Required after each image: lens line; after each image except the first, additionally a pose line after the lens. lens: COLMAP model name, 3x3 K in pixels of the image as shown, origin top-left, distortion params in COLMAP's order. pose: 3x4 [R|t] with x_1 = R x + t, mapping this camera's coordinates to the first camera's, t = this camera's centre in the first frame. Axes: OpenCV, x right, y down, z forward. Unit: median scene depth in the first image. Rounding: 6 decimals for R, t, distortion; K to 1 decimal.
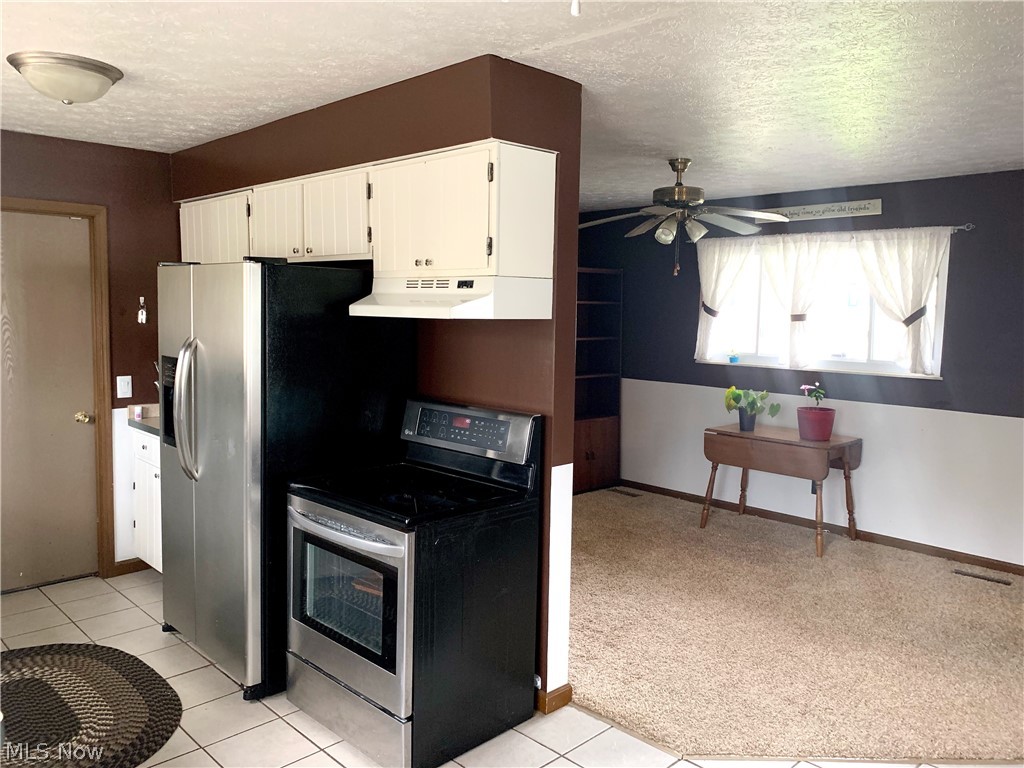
lens RADIAL K [[789.5, 0, 514.0], [0, 789.5, 376.9], [0, 0, 1]] dist [-0.015915, -0.009431]
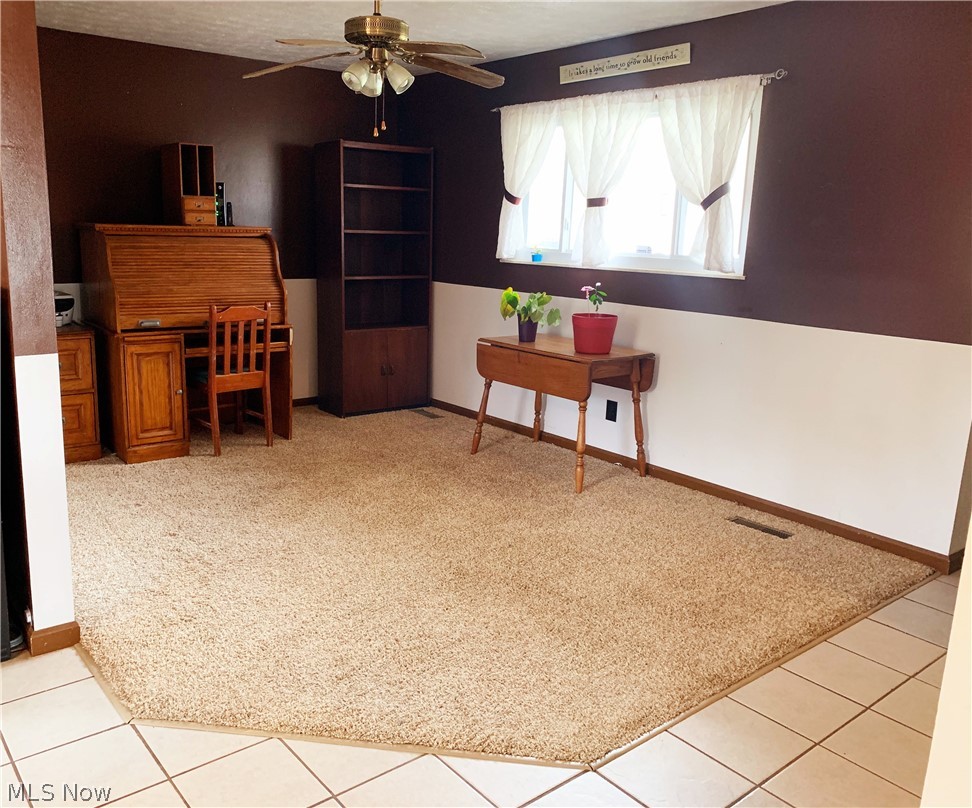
lens RADIAL K [[815.0, 0, 430.9], [0, 815.0, 417.1], [0, 0, 1]] dist [0.010533, -0.094221]
pose [[0.993924, 0.034779, -0.104427, 0.300002], [-0.019911, 0.989927, 0.140174, 0.029676], [0.108250, -0.137243, 0.984605, 0.134733]]
